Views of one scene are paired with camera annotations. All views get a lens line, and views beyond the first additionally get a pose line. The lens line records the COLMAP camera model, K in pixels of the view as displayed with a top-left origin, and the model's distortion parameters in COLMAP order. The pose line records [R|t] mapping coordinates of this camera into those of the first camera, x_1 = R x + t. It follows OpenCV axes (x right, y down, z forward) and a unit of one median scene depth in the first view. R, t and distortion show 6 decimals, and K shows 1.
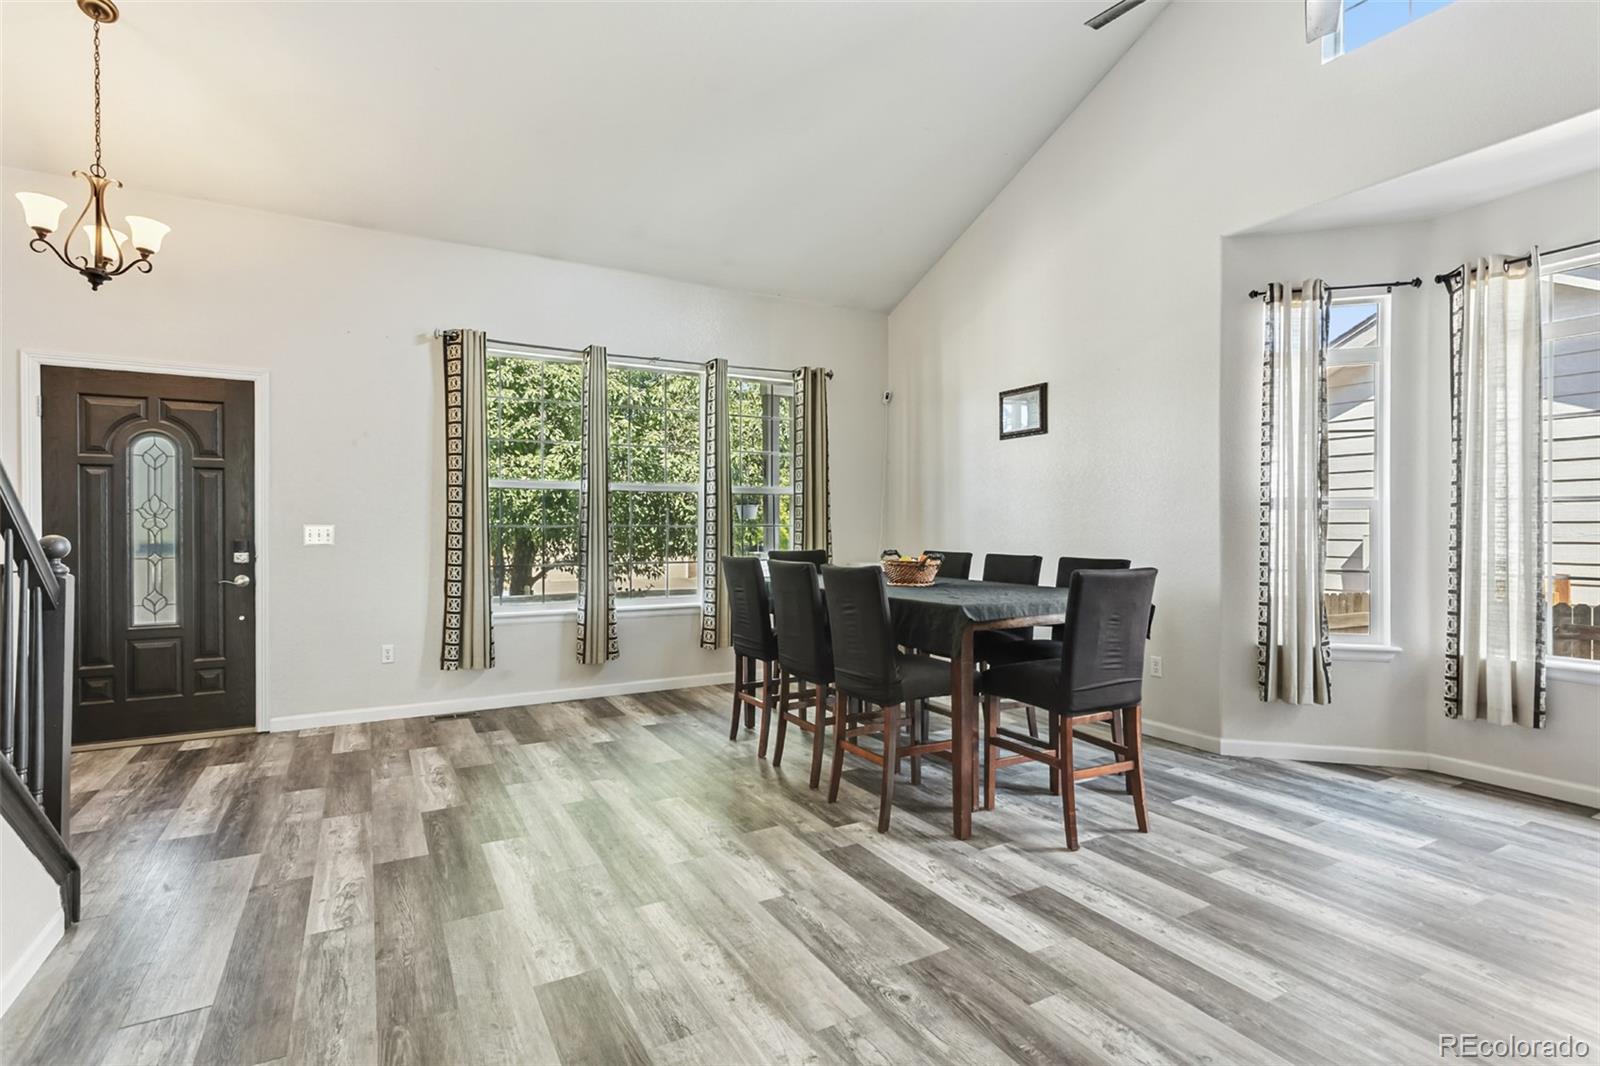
lens RADIAL K [[776.7, 0, 803.7], [0, 776.7, 533.0], [0, 0, 1]] dist [0.000658, 0.000073]
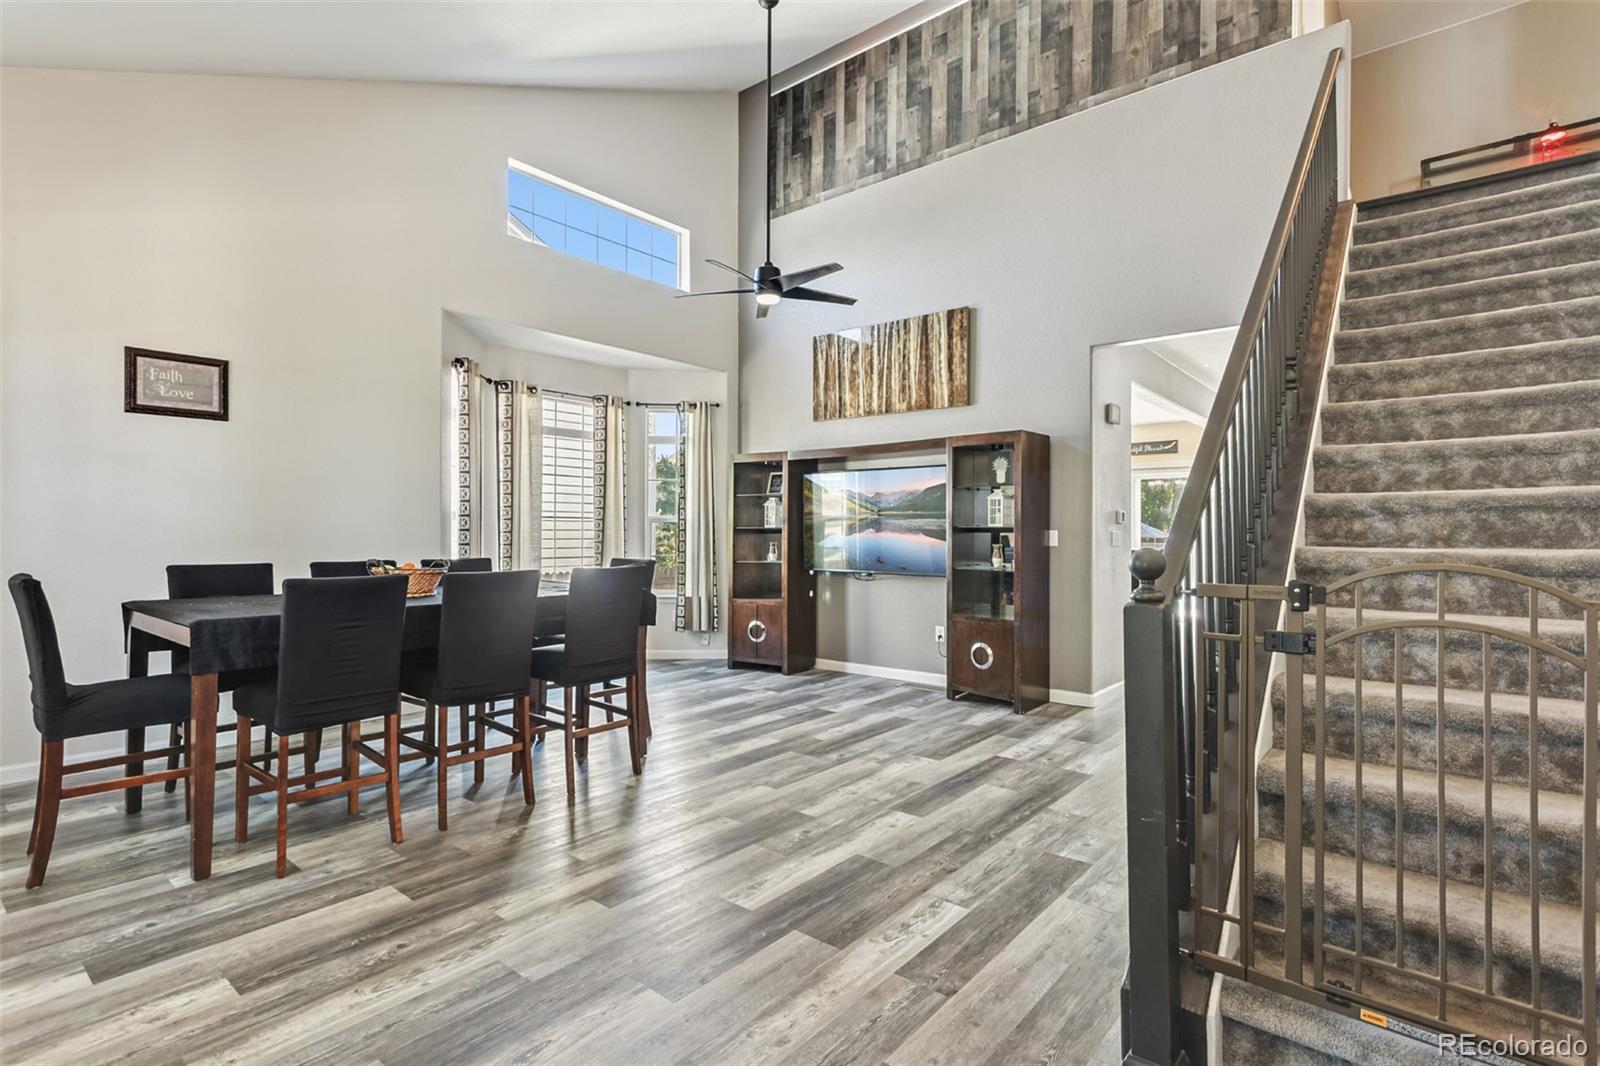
lens RADIAL K [[776.7, 0, 802.6], [0, 776.7, 527.4], [0, 0, 1]] dist [0.000658, 0.000073]
pose [[-0.357315, 0.003598, 0.933977, -1.510767], [0.004185, 0.999989, -0.002252, -0.016899], [-0.933975, 0.003104, -0.357326, 1.540799]]
